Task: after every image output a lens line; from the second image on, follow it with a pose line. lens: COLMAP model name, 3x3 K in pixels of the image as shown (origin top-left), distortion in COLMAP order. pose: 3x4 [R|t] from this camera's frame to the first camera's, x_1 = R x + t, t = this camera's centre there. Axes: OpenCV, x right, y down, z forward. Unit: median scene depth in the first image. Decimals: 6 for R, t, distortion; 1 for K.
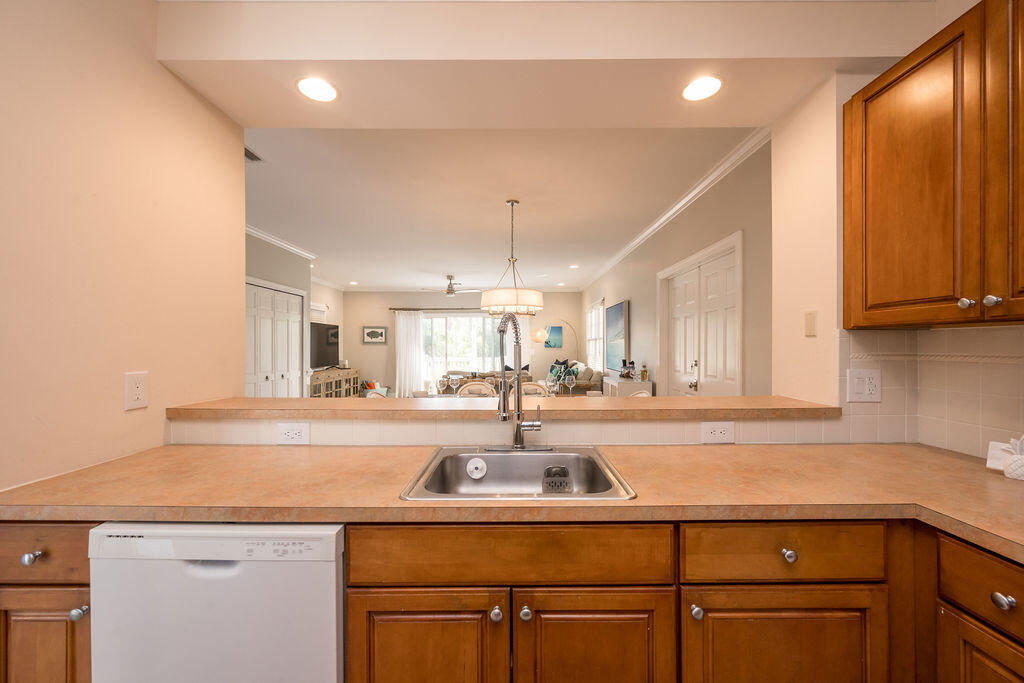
lens RADIAL K [[405.3, 0, 512.0], [0, 405.3, 347.2], [0, 0, 1]] dist [-0.000094, 0.000140]
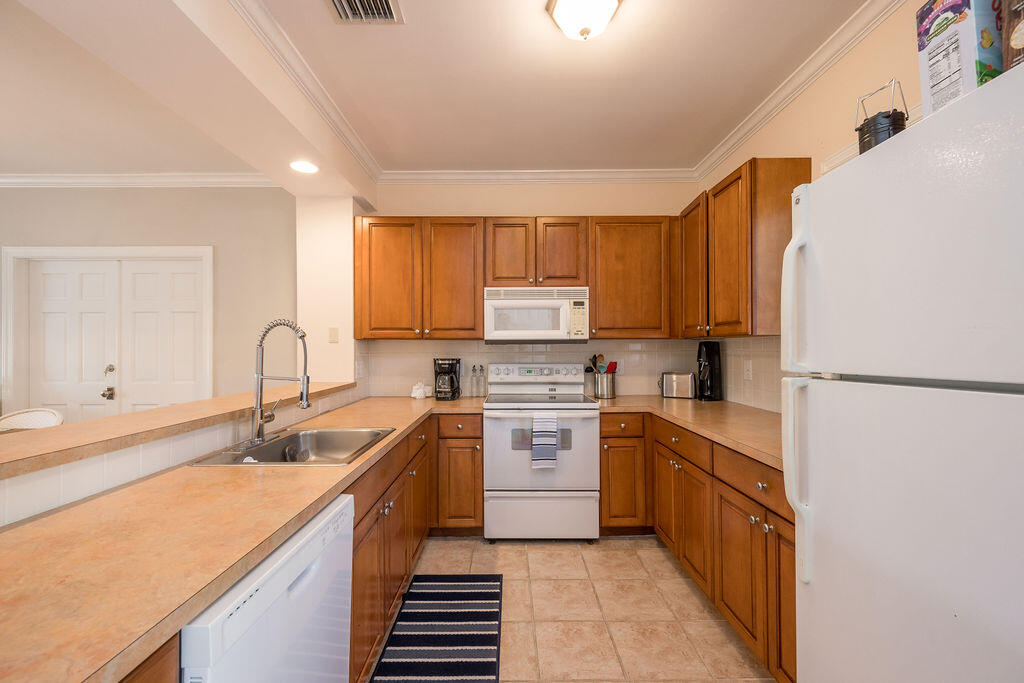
lens RADIAL K [[407.4, 0, 508.6], [0, 407.4, 346.9], [0, 0, 1]] dist [-0.000577, 0.000085]
pose [[-0.004562, 0.003981, 0.999982, -0.492220], [0.003665, 0.999985, -0.003964, 0.000268], [-0.999983, 0.003647, -0.004577, 0.148568]]
